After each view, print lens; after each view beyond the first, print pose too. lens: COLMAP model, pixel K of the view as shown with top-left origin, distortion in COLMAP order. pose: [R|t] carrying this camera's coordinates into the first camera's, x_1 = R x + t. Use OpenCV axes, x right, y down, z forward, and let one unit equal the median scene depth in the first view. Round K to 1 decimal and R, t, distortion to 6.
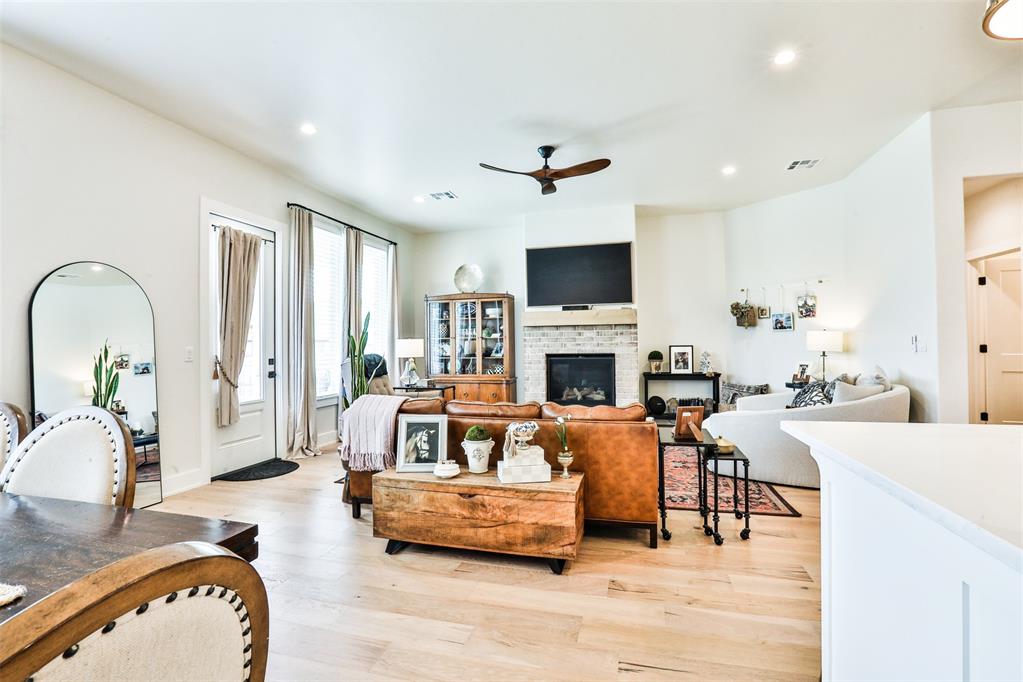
lens RADIAL K [[484.1, 0, 514.8], [0, 484.1, 338.3], [0, 0, 1]] dist [-0.064626, 0.024411]
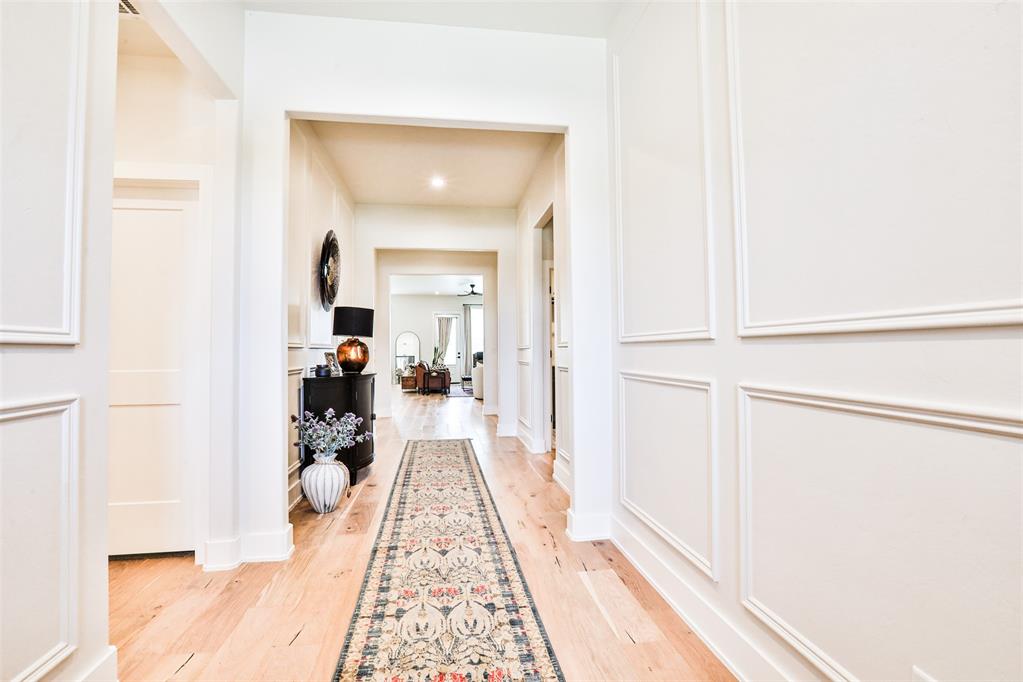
lens RADIAL K [[484.1, 0, 514.8], [0, 484.1, 338.3], [0, 0, 1]] dist [-0.064626, 0.024411]
pose [[0.414766, -0.008297, -0.909890, 2.540421], [0.006639, 0.999959, -0.006092, -0.029964], [0.909904, -0.003514, 0.414804, -0.028751]]
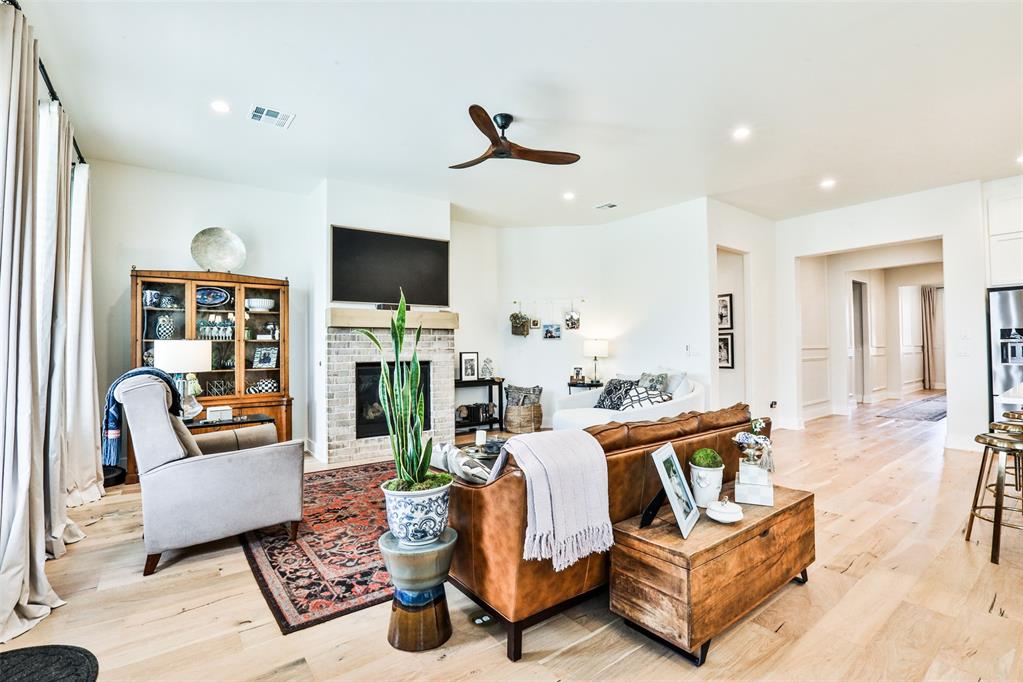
lens RADIAL K [[468.6, 0, 509.8], [0, 468.6, 338.8], [0, 0, 1]] dist [-0.071421, 0.036898]
pose [[0.610898, 0.023105, 0.791372, -0.486461], [-0.008028, 0.999703, -0.022991, 0.011081], [-0.791669, 0.007692, 0.610902, 0.429286]]
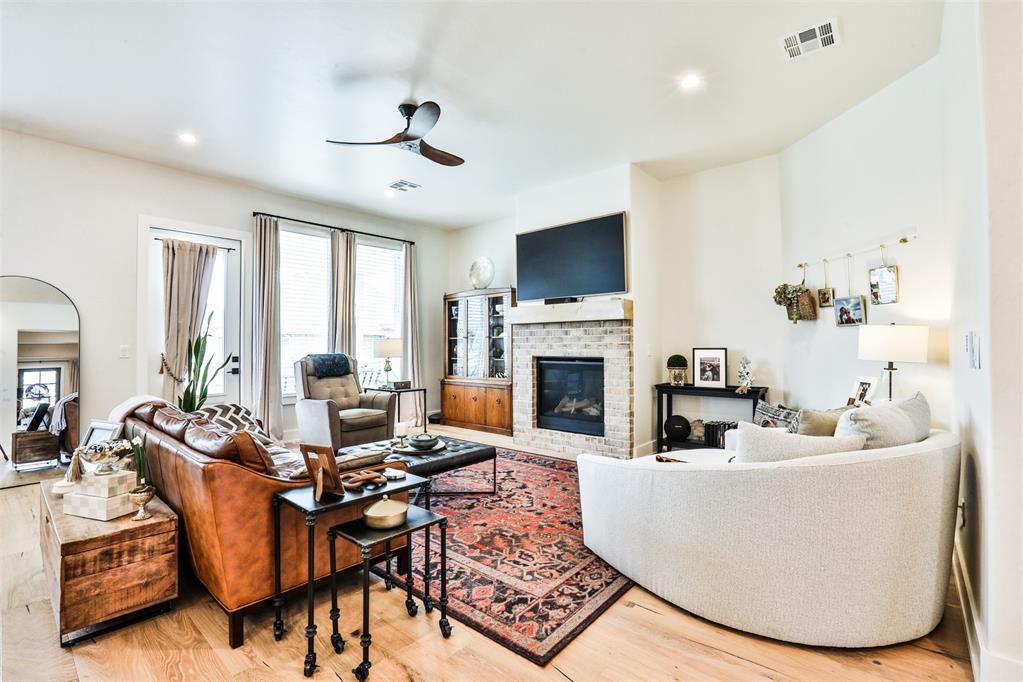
lens RADIAL K [[468.6, 0, 509.8], [0, 468.6, 338.8], [0, 0, 1]] dist [-0.071421, 0.036898]
pose [[0.899912, 0.001085, -0.436071, 0.488083], [-0.000192, 0.999998, 0.002091, -0.000446], [0.436072, -0.001798, 0.899910, 0.312107]]
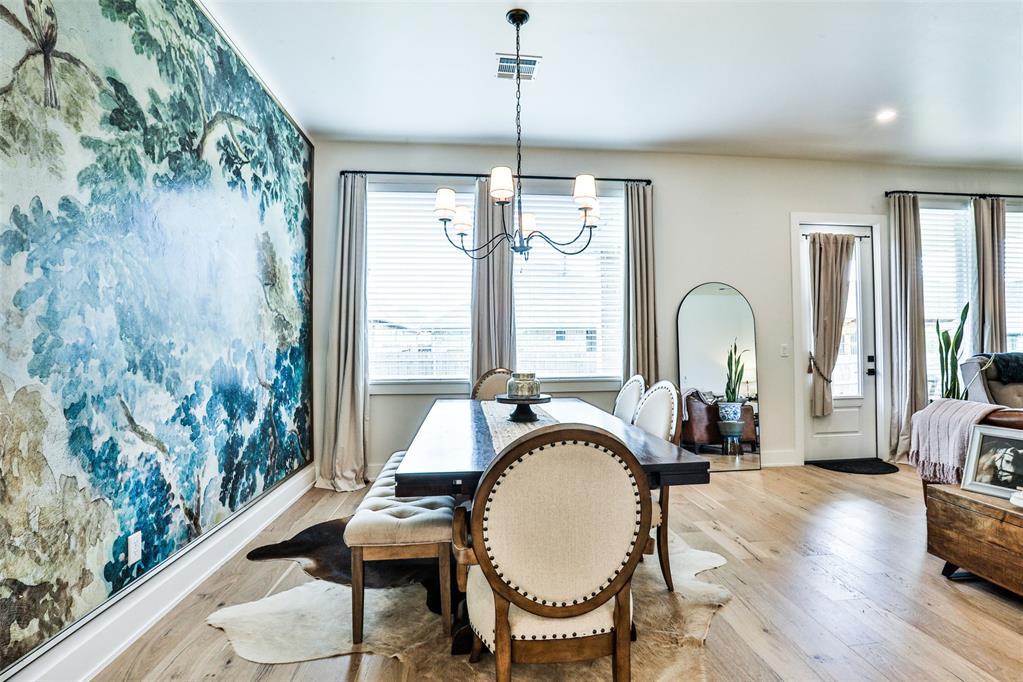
lens RADIAL K [[484.1, 0, 514.8], [0, 484.1, 338.3], [0, 0, 1]] dist [-0.064626, 0.024411]
pose [[0.349158, -0.008684, -0.937024, 0.133955], [0.016296, 0.999862, -0.003194, -0.002053], [0.936922, -0.014155, 0.349252, -0.024246]]
